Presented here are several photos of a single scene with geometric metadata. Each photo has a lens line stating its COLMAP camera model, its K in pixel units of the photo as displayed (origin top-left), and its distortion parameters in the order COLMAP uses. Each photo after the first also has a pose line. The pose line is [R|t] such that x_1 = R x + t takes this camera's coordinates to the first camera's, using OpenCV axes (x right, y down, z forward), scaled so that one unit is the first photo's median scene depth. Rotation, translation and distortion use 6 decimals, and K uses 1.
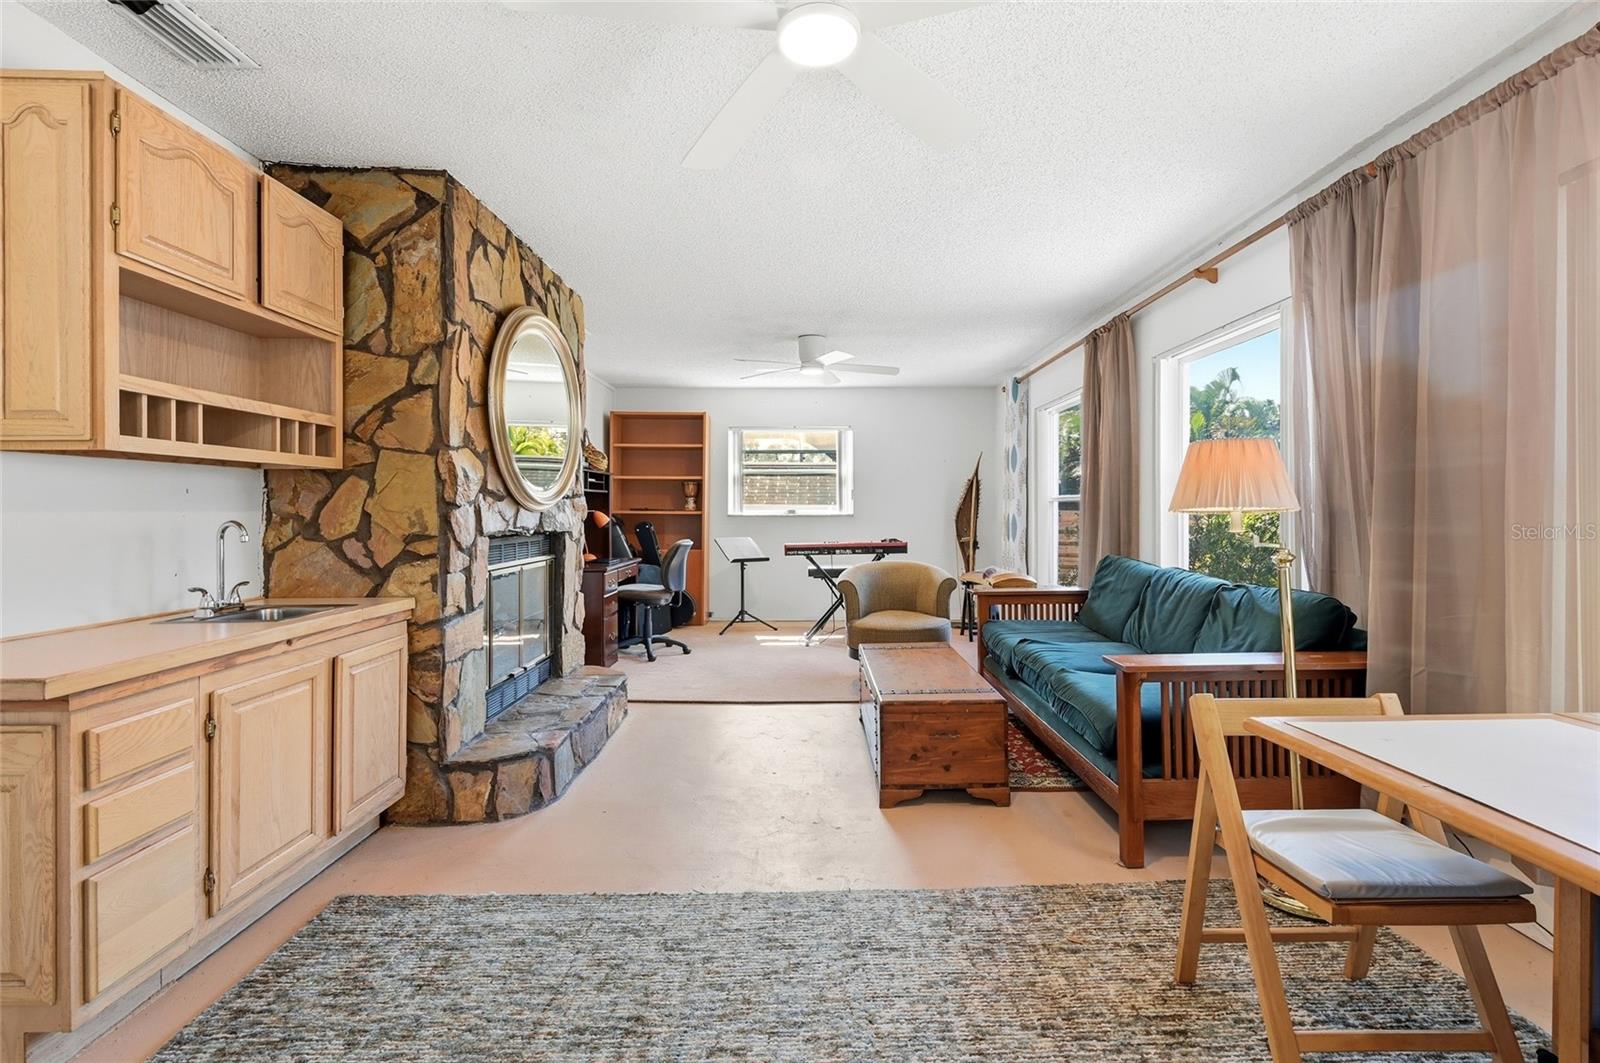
lens RADIAL K [[726.4, 0, 806.7], [0, 726.4, 510.1], [0, 0, 1]] dist [-0.001126, 0.000892]
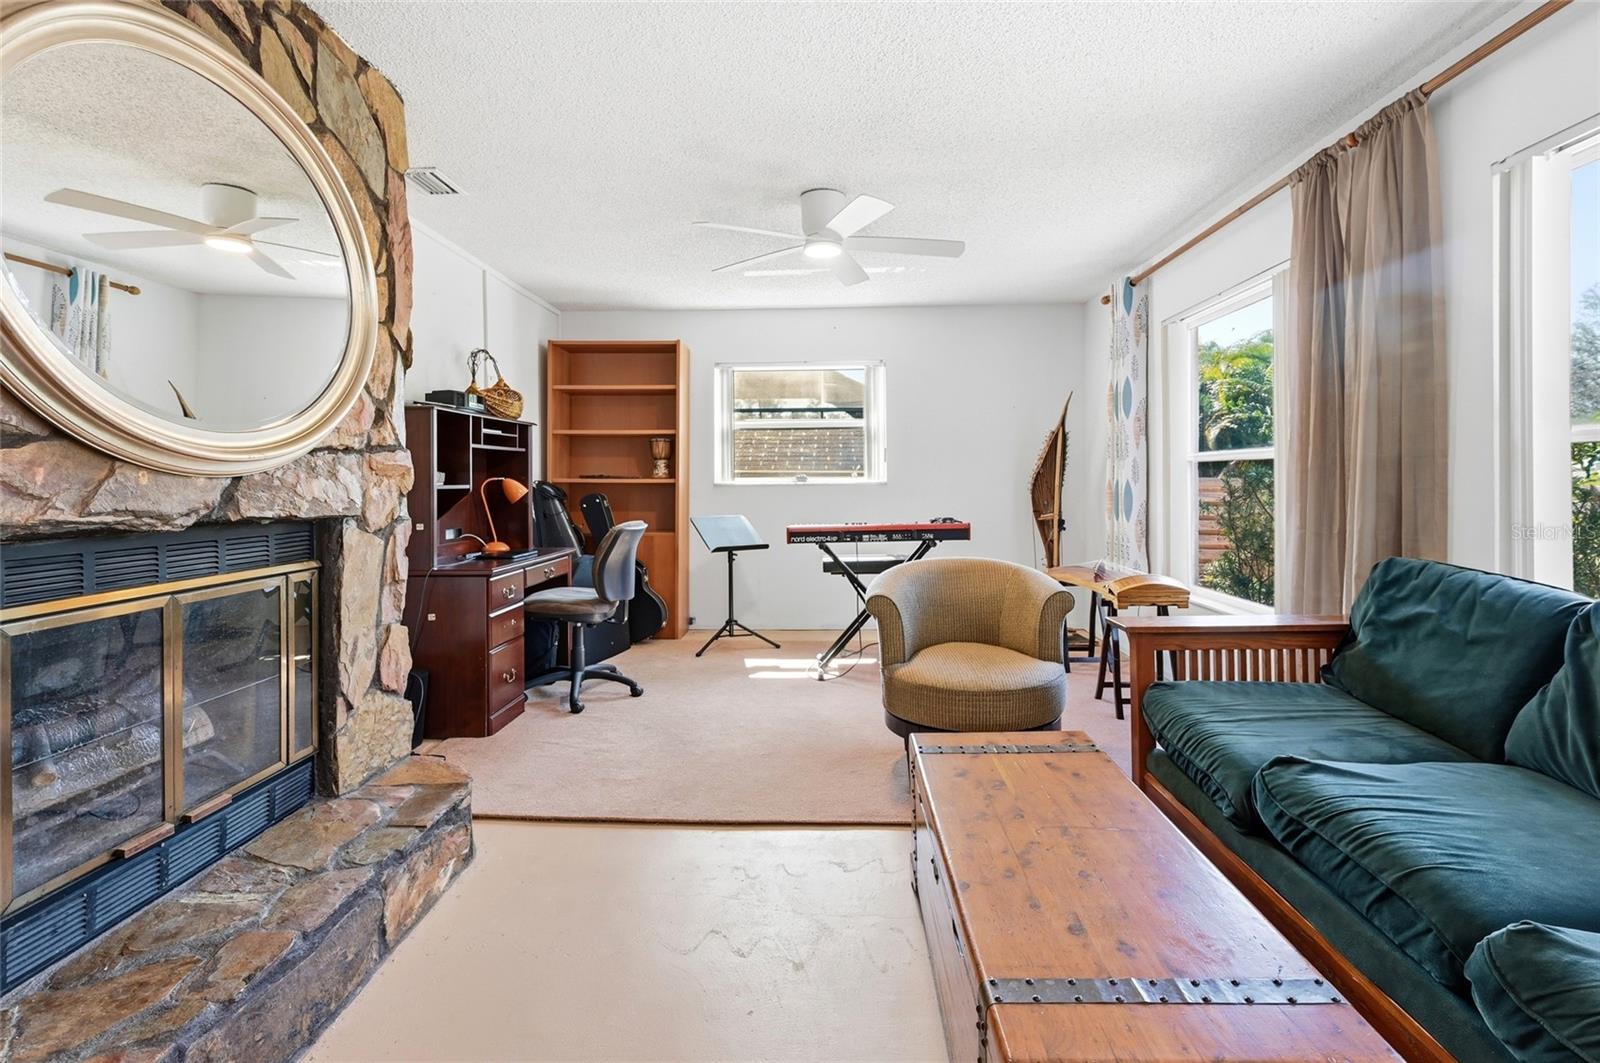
lens RADIAL K [[734.5, 0, 813.9], [0, 734.5, 473.8], [0, 0, 1]] dist [-0.000336, 0.000173]
pose [[0.999649, -0.004897, -0.026038, 0.012408], [0.004696, 0.999959, -0.007754, 0.003393], [0.026074, 0.007629, 0.999631, 0.314331]]
